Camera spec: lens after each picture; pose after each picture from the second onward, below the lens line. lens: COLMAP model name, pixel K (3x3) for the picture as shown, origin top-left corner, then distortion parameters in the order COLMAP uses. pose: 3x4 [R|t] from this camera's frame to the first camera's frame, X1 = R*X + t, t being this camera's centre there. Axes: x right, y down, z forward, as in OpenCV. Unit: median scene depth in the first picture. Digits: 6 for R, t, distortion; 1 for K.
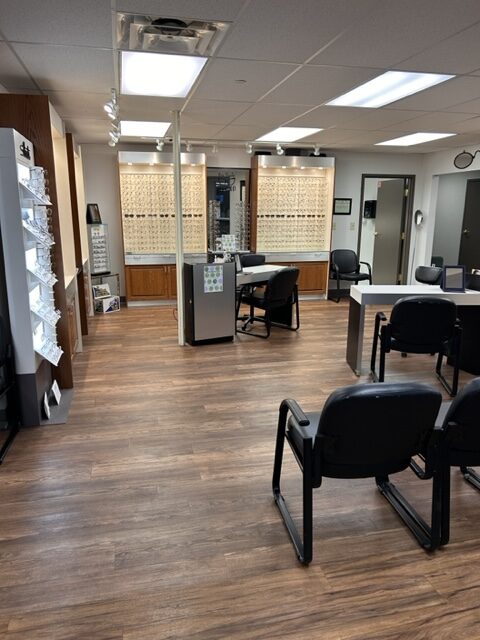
lens RADIAL K [[492.6, 0, 240.8], [0, 492.6, 324.4], [0, 0, 1]] dist [0.070115, -0.102082]
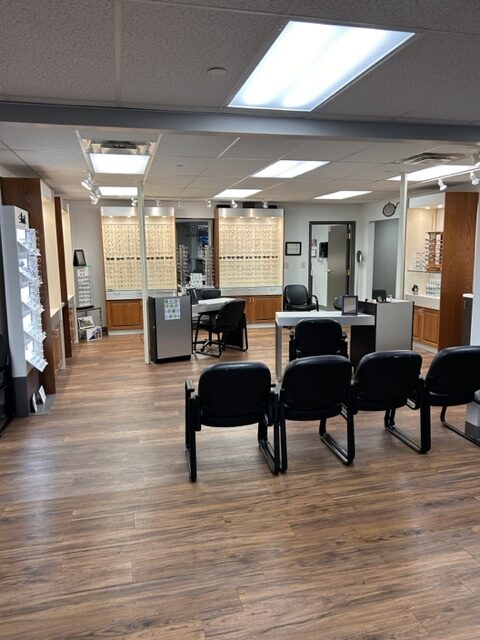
lens RADIAL K [[490.1, 0, 240.0], [0, 490.1, 320.0], [0, 0, 1]] dist [0.073605, -0.108311]
pose [[0.999863, -0.014393, 0.008206, 0.100982], [0.015014, 0.996563, -0.081472, 0.037315], [-0.007006, 0.081584, 0.996642, -0.228387]]
